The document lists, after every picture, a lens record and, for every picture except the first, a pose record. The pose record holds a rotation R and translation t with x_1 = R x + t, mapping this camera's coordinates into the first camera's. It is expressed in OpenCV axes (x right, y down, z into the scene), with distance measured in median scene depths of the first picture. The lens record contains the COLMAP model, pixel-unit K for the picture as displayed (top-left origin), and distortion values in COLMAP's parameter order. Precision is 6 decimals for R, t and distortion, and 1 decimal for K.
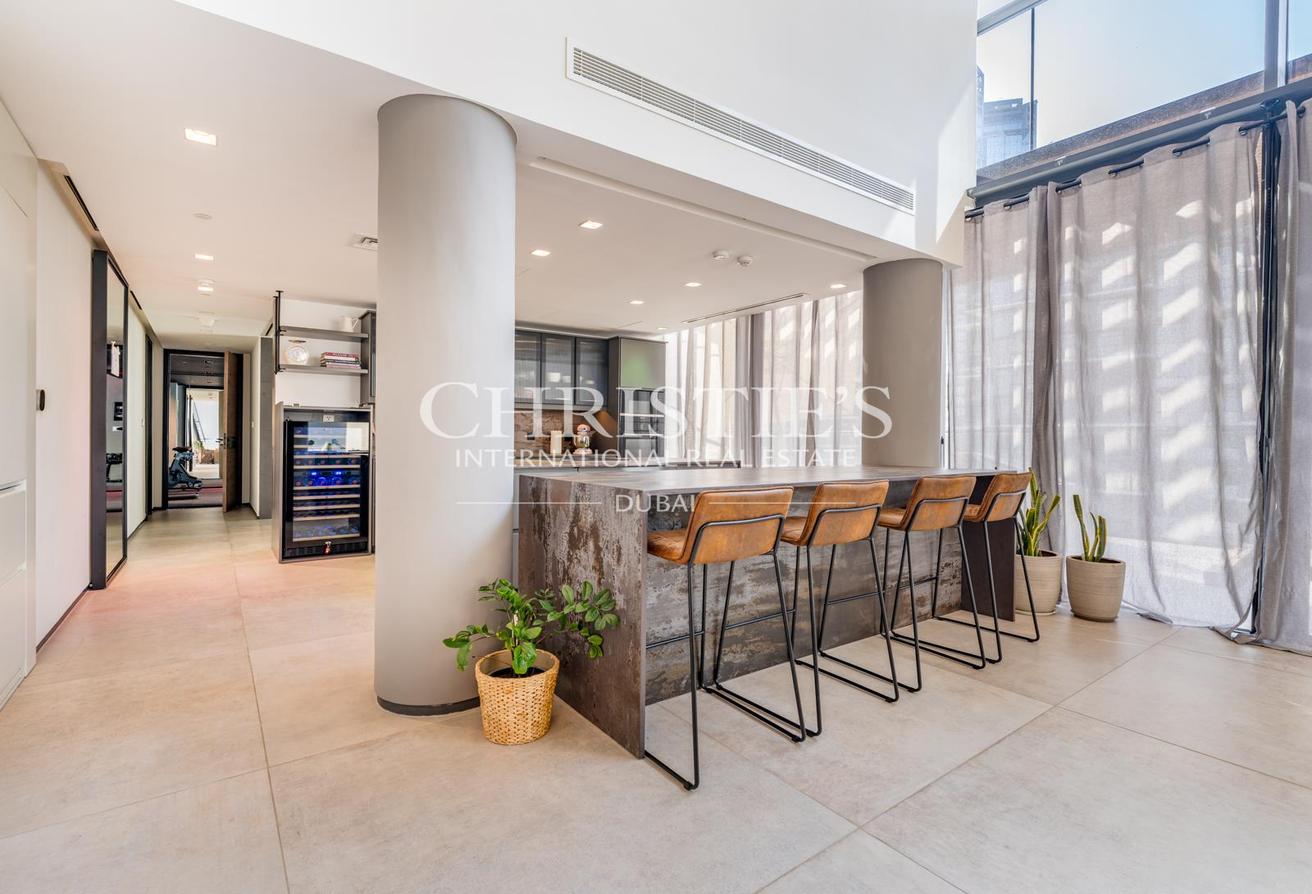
lens RADIAL K [[607.0, 0, 652.2], [0, 607.0, 454.8], [0, 0, 1]] dist [0.004312, 0.000418]
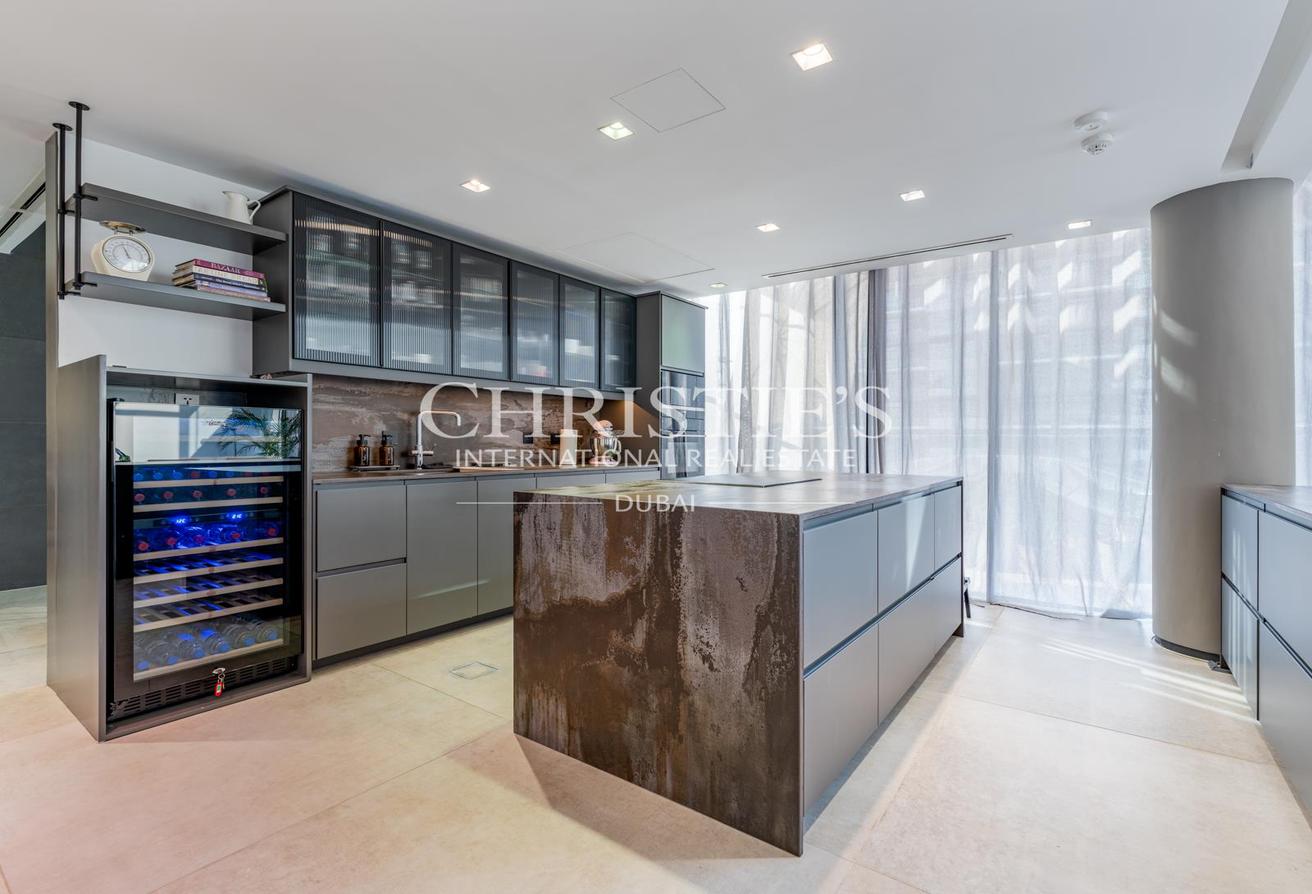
lens RADIAL K [[606.8, 0, 652.1], [0, 606.8, 463.9], [0, 0, 1]] dist [-0.003658, 0.000080]
pose [[0.955295, -0.006474, 0.295584, -0.358518], [0.001541, 0.999856, 0.016919, -0.018318], [-0.295651, -0.015707, 0.955167, 0.473440]]
